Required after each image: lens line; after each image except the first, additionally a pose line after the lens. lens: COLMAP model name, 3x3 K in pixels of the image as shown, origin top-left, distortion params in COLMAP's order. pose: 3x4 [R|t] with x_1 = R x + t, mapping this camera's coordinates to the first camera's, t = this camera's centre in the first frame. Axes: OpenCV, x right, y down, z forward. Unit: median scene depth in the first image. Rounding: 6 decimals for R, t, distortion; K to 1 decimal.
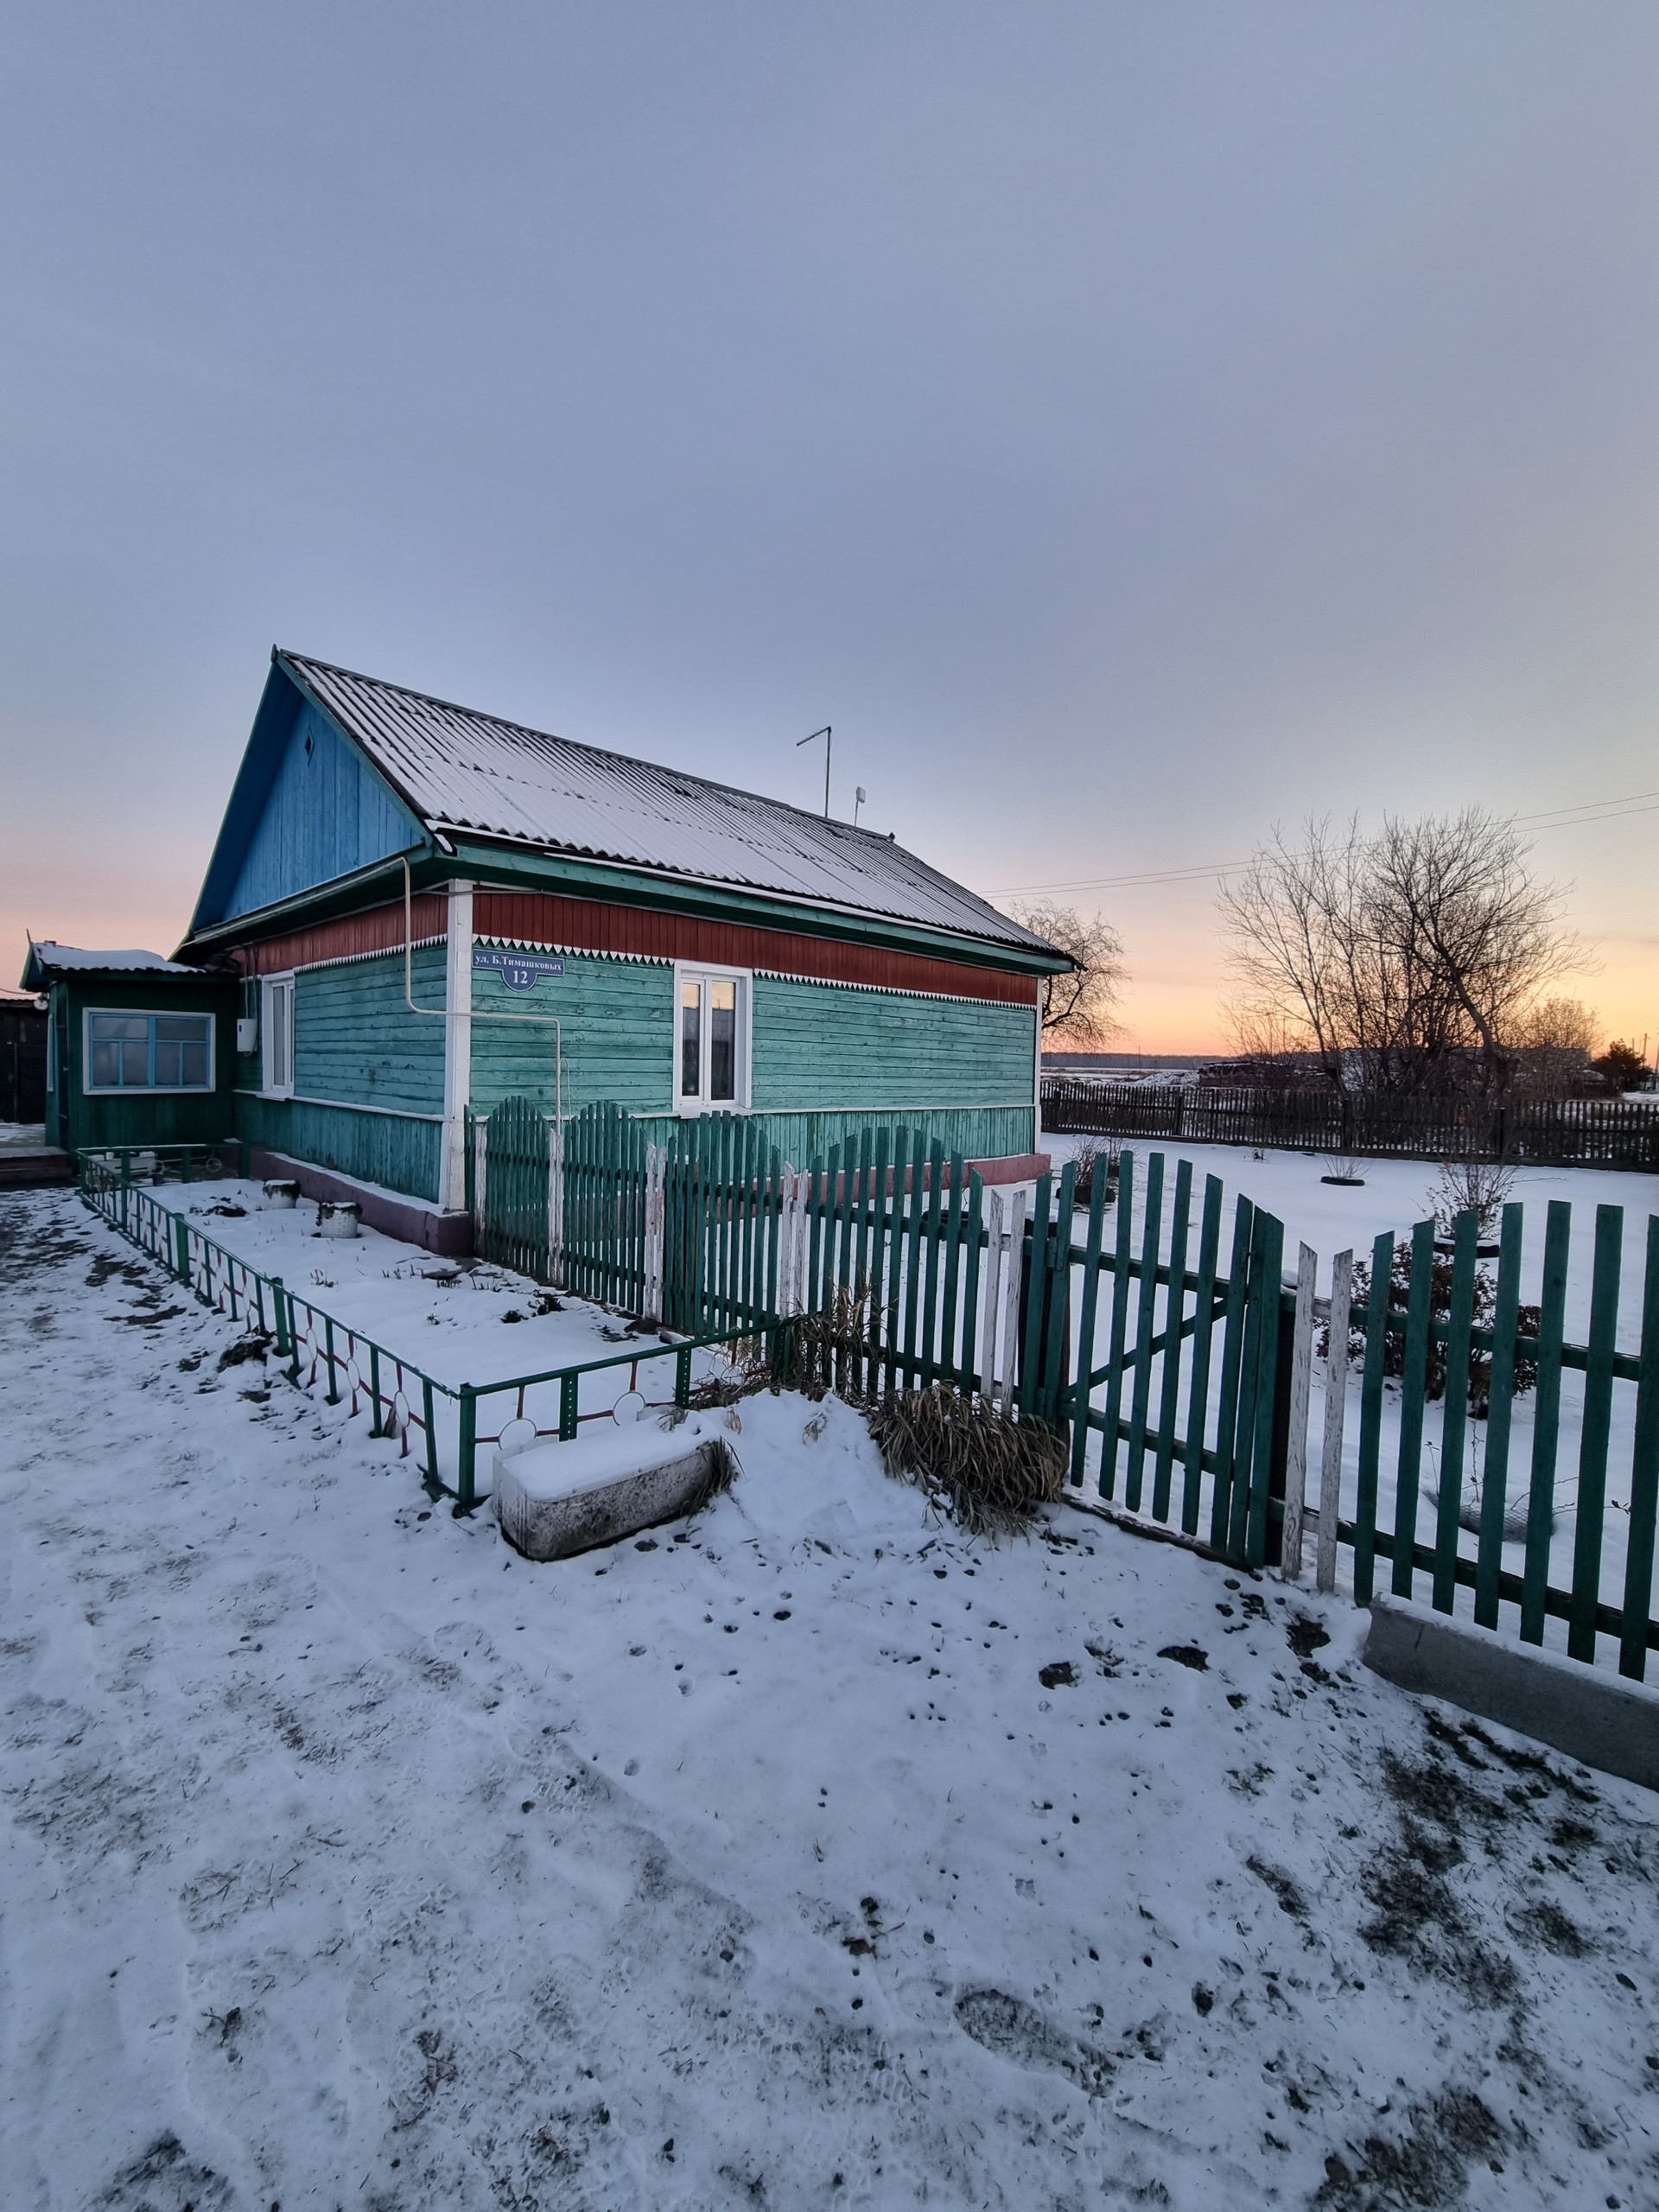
lens RADIAL K [[924.8, 0, 796.7], [0, 924.8, 1106.2], [0, 0, 1]] dist [-0.002178, -0.000281]
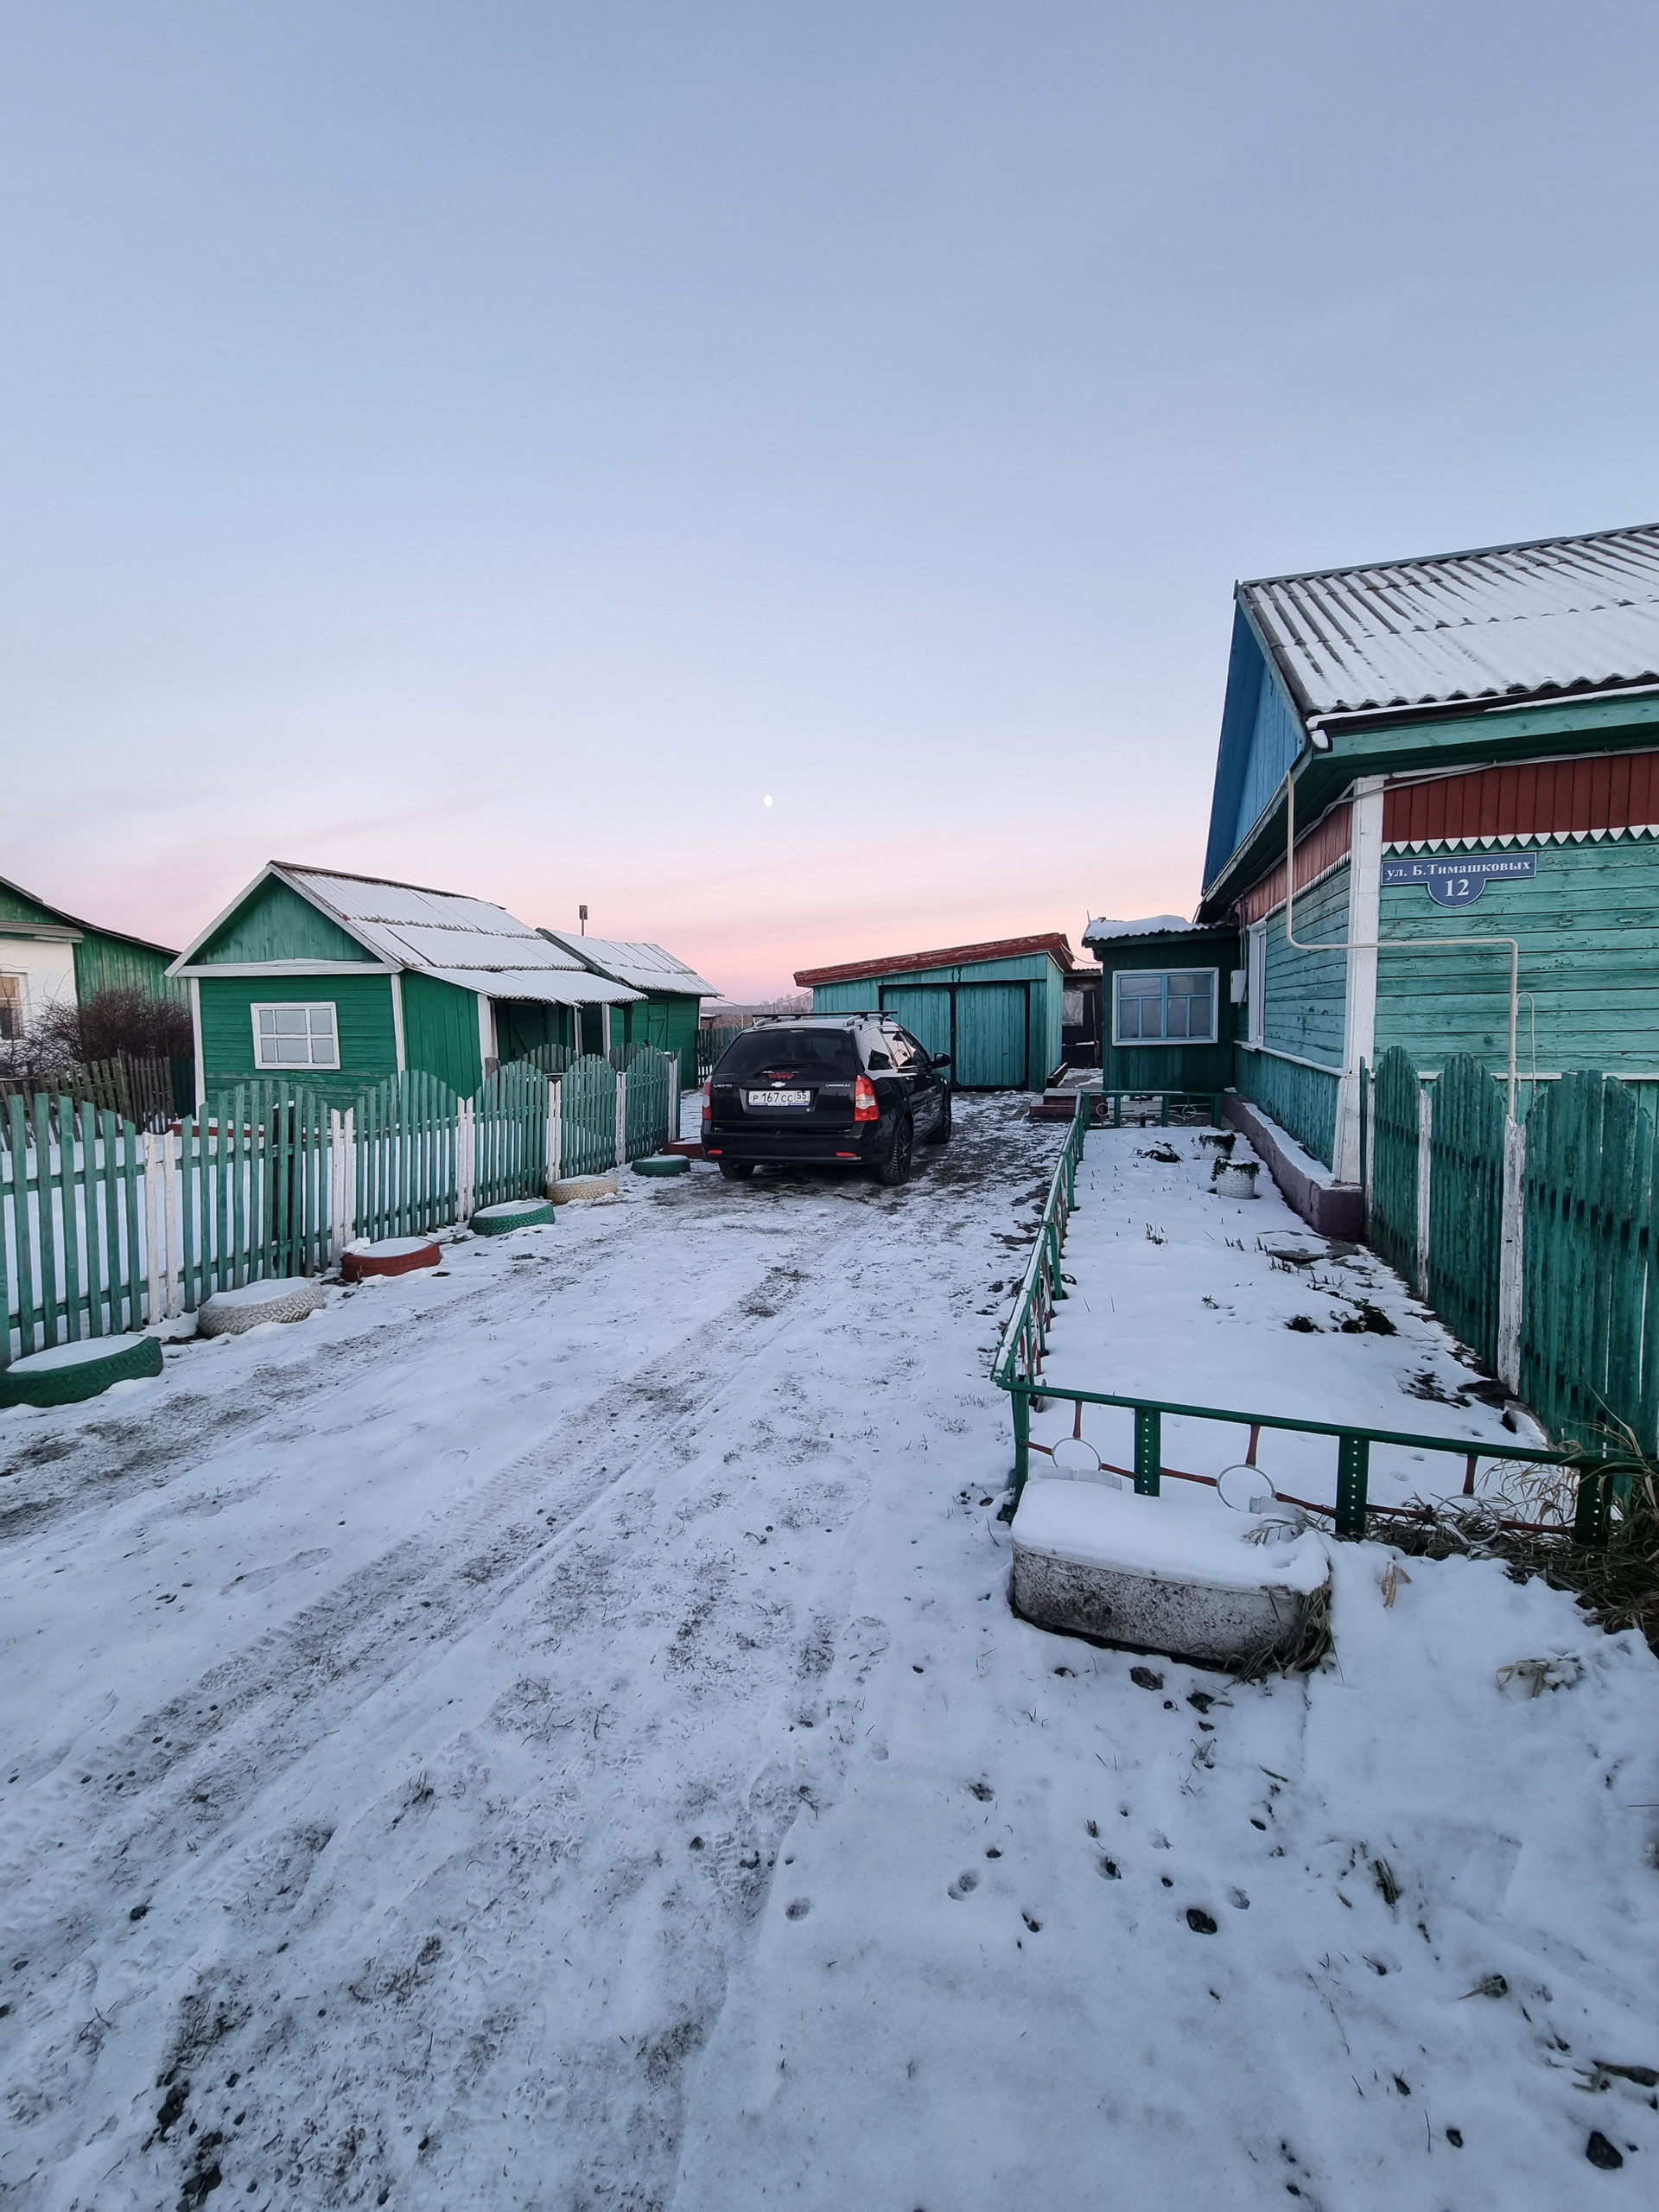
lens RADIAL K [[909.5, 0, 816.0], [0, 909.5, 1100.7], [0, 0, 1]] dist [-0.003085, 0.000371]
pose [[0.442791, 0.051566, -0.895141, 0.142822], [-0.007548, 0.998524, 0.053788, -0.002467], [0.896593, -0.017061, 0.442527, 0.203535]]
